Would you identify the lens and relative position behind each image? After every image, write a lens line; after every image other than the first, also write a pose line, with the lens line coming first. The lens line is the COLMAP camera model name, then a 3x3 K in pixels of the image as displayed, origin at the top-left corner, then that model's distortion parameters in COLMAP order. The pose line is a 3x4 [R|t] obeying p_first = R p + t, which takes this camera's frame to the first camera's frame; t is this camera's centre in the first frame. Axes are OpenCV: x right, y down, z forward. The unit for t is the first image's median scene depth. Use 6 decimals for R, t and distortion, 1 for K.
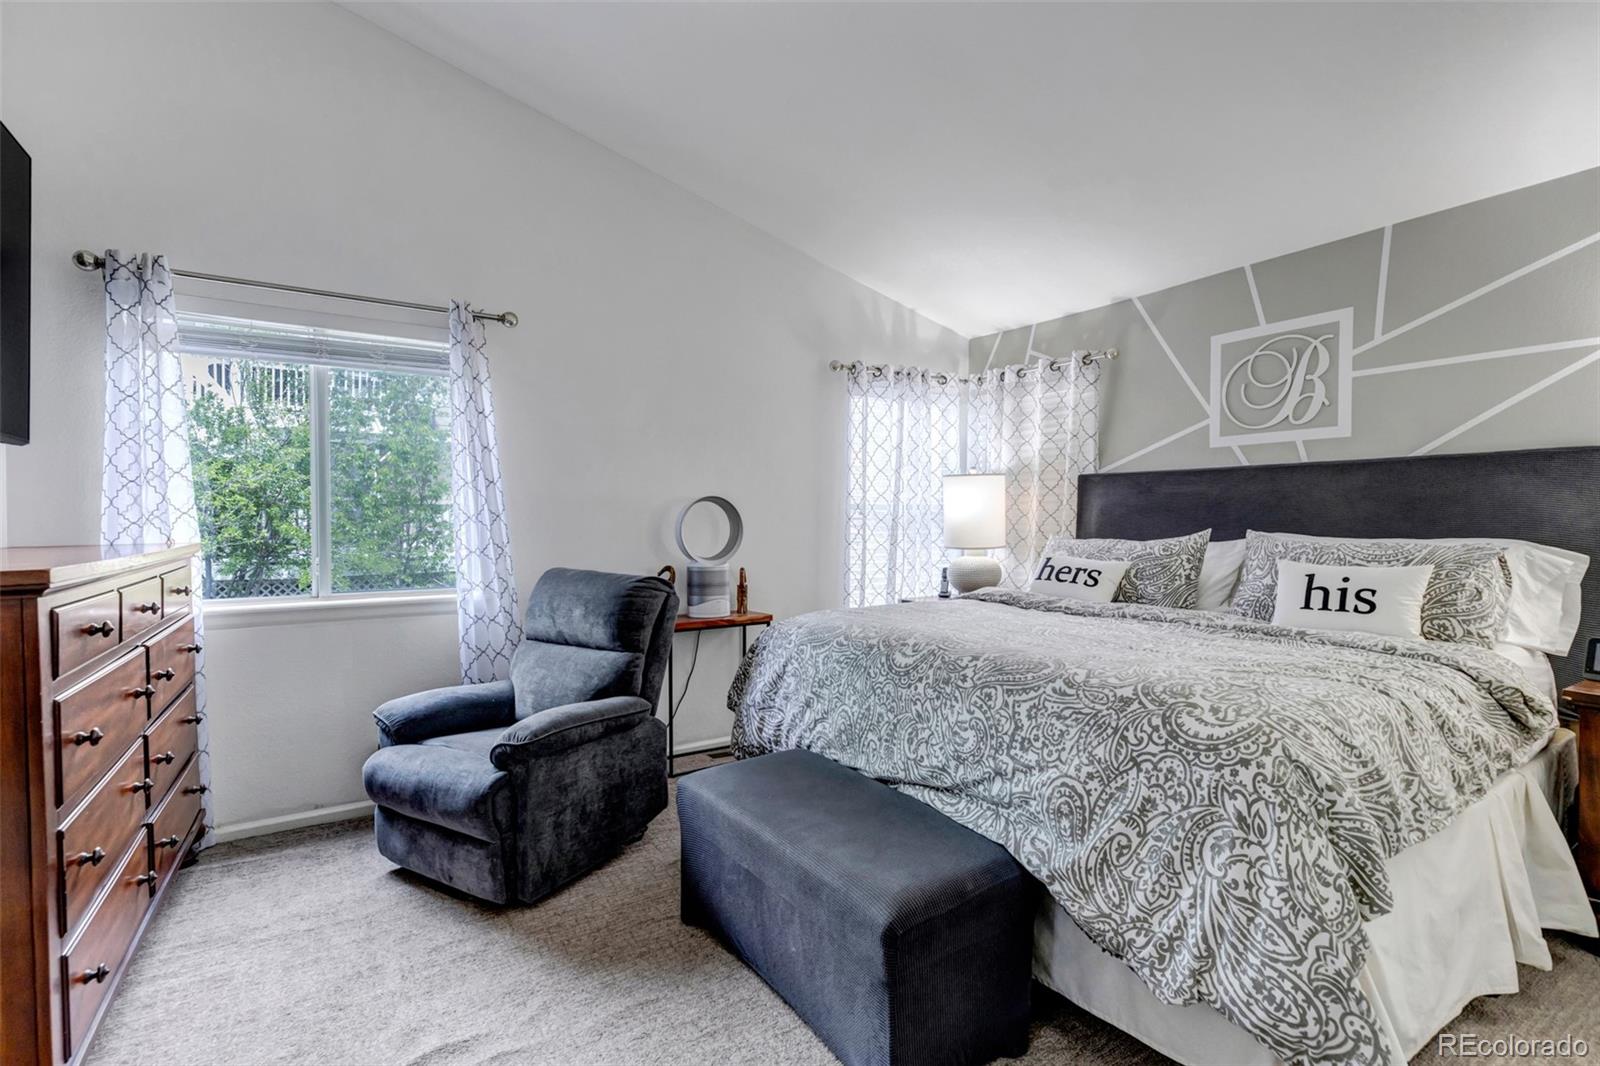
lens RADIAL K [[703.3, 0, 810.9], [0, 703.3, 531.3], [0, 0, 1]] dist [0.003120, -0.000592]
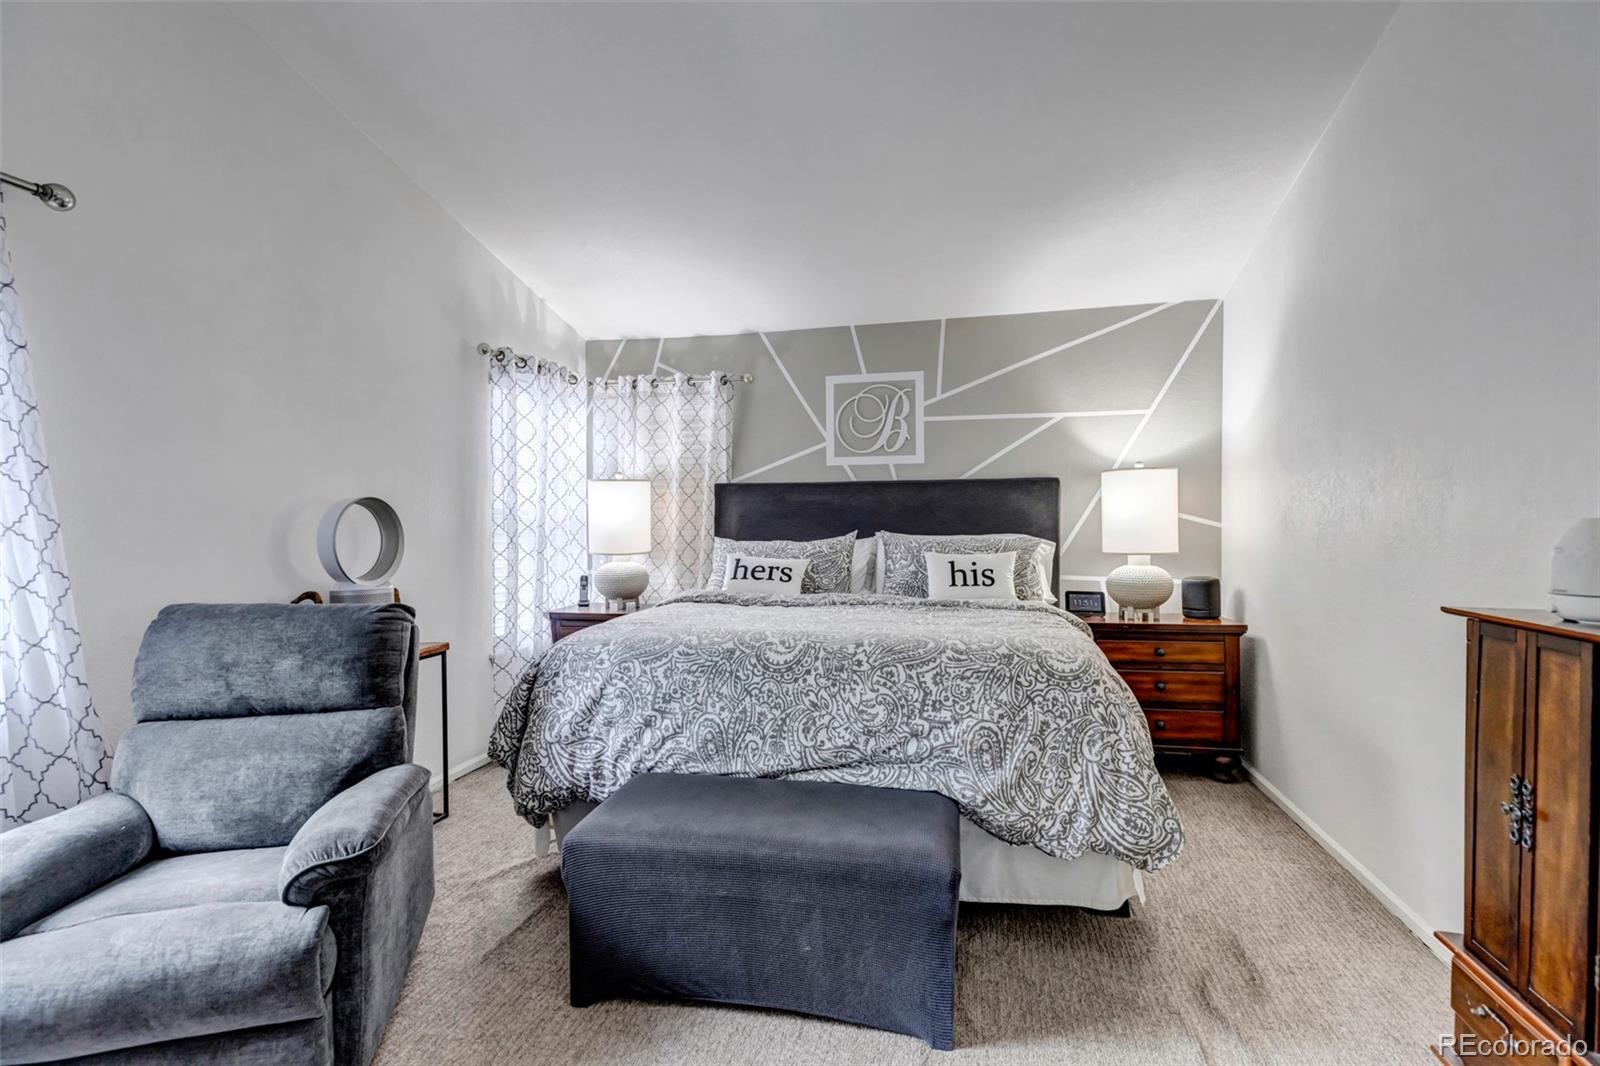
lens RADIAL K [[703.3, 0, 810.9], [0, 703.3, 531.3], [0, 0, 1]] dist [0.003120, -0.000592]
pose [[0.736546, -0.014642, 0.676229, -0.531531], [0.019817, 0.999804, 0.000063, -0.005165], [-0.676097, 0.013355, 0.736692, 0.184939]]
